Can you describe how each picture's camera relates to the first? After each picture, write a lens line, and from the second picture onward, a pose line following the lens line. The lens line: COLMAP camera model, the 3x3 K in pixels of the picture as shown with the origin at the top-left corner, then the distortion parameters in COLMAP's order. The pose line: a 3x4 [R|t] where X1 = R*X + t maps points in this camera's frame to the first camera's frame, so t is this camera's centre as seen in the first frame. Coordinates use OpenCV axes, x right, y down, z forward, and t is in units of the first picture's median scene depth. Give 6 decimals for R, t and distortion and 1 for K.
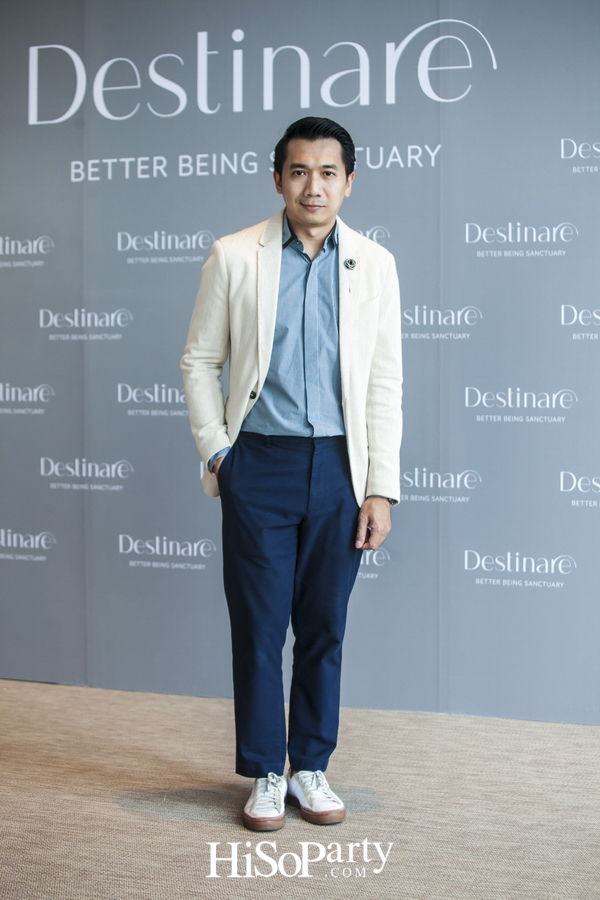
lens RADIAL K [[1928.8, 0, 315.2], [0, 1928.8, 469.7], [0, 0, 1]] dist [-0.330917, 0.000000]
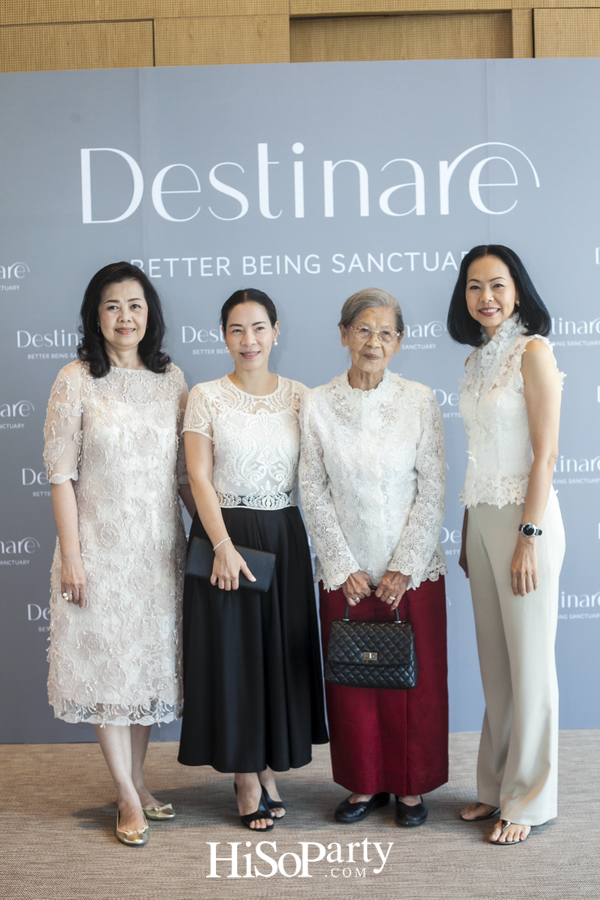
lens RADIAL K [[1346.3, 0, 307.0], [0, 1346.3, 438.2], [0, 0, 1]] dist [-0.117545, 0.000000]
pose [[0.919937, -0.043726, 0.389621, -0.348037], [0.049343, 0.998772, -0.004416, -0.054579], [-0.388949, 0.023288, 0.920965, 0.273798]]
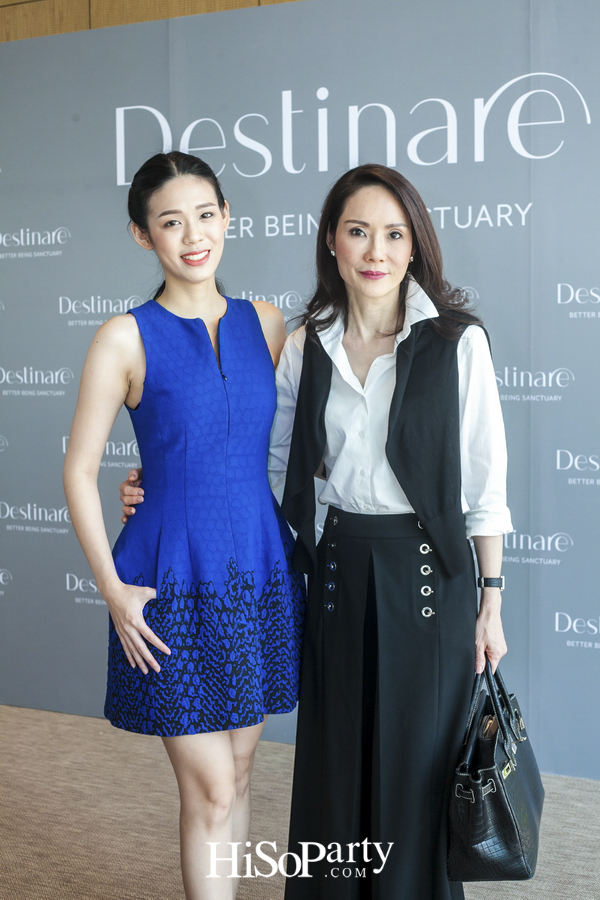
lens RADIAL K [[1346.3, 0, 298.3], [0, 1346.3, 446.4], [0, 0, 1]] dist [-0.117545, 0.000000]
pose [[0.999133, -0.006620, -0.041113, -0.025620], [0.007251, 0.999858, 0.015240, -0.053700], [0.041006, -0.015525, 0.999038, 0.290863]]
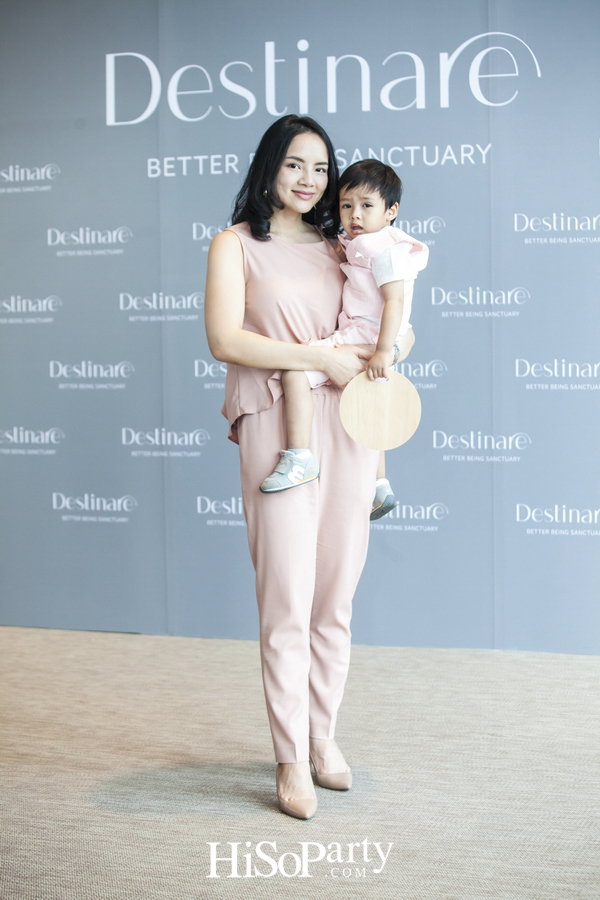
lens RADIAL K [[1928.8, 0, 318.9], [0, 1928.8, 471.8], [0, 0, 1]] dist [-0.330917, 0.000000]
pose [[0.998805, -0.016154, 0.046118, -0.086112], [0.015468, 0.999765, 0.015192, 0.003936], [-0.046352, -0.014460, 0.998820, -0.113569]]
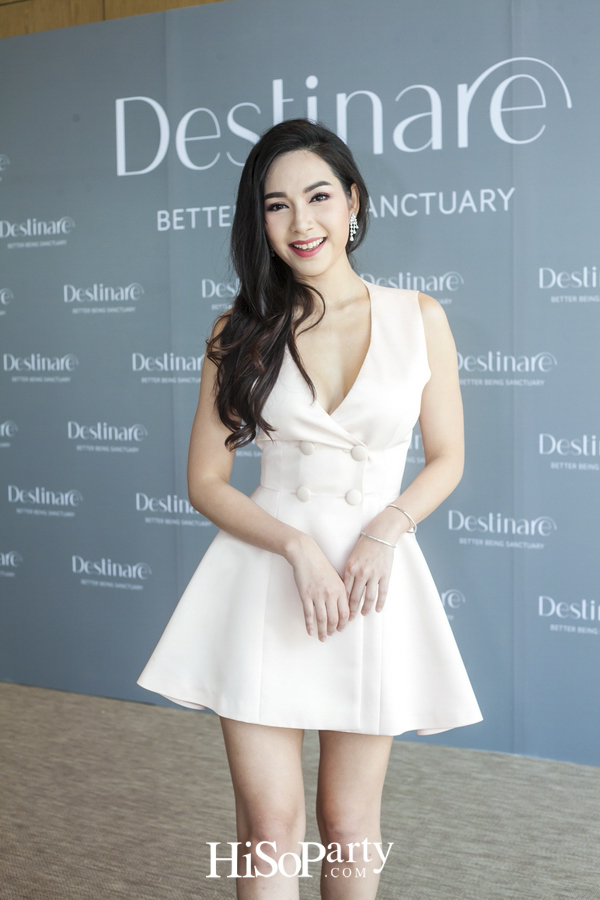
lens RADIAL K [[1346.3, 0, 301.0], [0, 1346.3, 452.7], [0, 0, 1]] dist [-0.117545, 0.000000]
pose [[0.994591, -0.005013, -0.103748, 0.026029], [0.007871, 0.999600, 0.027163, -0.050798], [0.103571, -0.027833, 0.994233, 0.285009]]
